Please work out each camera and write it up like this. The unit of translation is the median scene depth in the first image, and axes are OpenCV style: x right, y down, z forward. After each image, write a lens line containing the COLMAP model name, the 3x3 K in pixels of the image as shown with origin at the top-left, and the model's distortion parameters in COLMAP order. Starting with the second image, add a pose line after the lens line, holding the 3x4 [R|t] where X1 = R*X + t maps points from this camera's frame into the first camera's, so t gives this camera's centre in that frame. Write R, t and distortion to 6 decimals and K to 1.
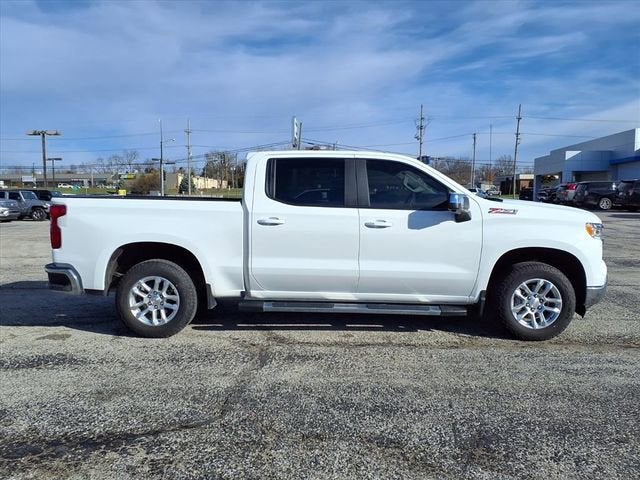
lens RADIAL K [[513.2, 0, 317.6], [0, 513.2, 257.5], [0, 0, 1]] dist [0.050684, -0.071149]
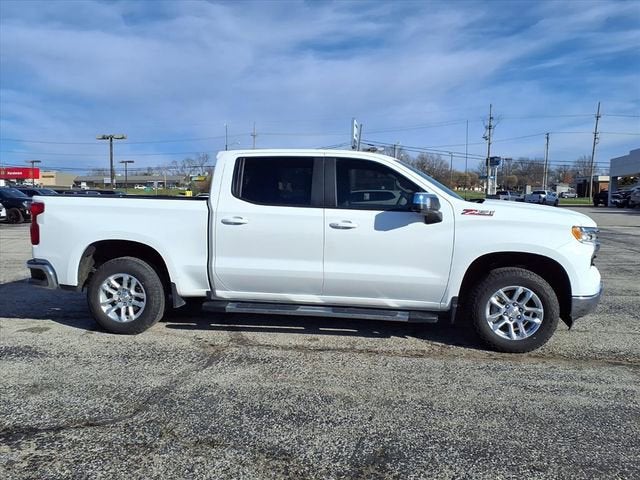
lens RADIAL K [[518.0, 0, 321.2], [0, 518.0, 247.3], [0, 0, 1]] dist [0.020008, -0.014604]
pose [[0.992185, 0.016758, -0.123647, 0.193075], [-0.019696, 0.999551, -0.022579, 0.000538], [0.123213, 0.024838, 0.992069, 0.034208]]
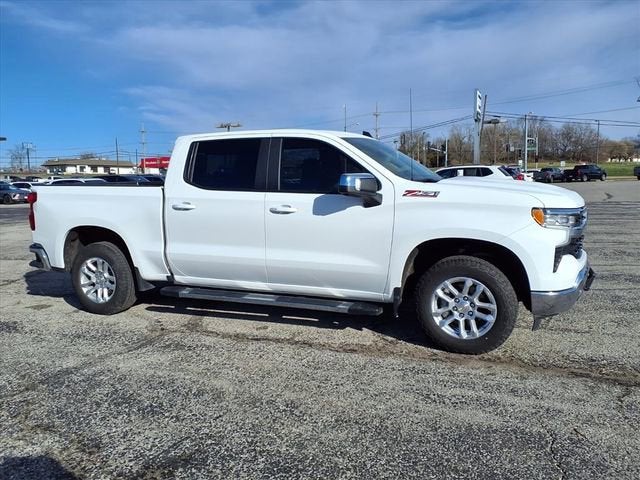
lens RADIAL K [[516.0, 0, 320.0], [0, 516.0, 240.0], [0, 0, 1]] dist [0.041809, -0.073548]
pose [[0.927360, 0.021822, -0.373534, 0.513127], [-0.020447, 0.999762, 0.007644, -0.017700], [0.373611, 0.000549, 0.927585, 0.168442]]
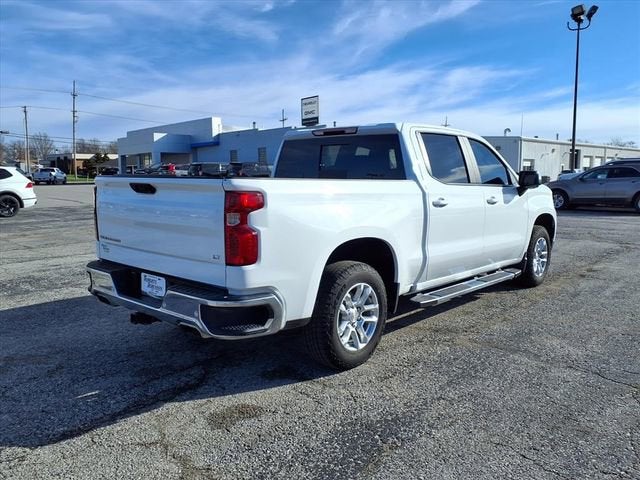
lens RADIAL K [[513.2, 0, 317.6], [0, 513.2, 257.5], [0, 0, 1]] dist [0.050684, -0.071149]
pose [[0.655747, -0.122364, 0.744999, -0.889476], [0.095259, 0.992302, 0.079136, -0.064297], [-0.748947, 0.019075, 0.662355, 0.553566]]
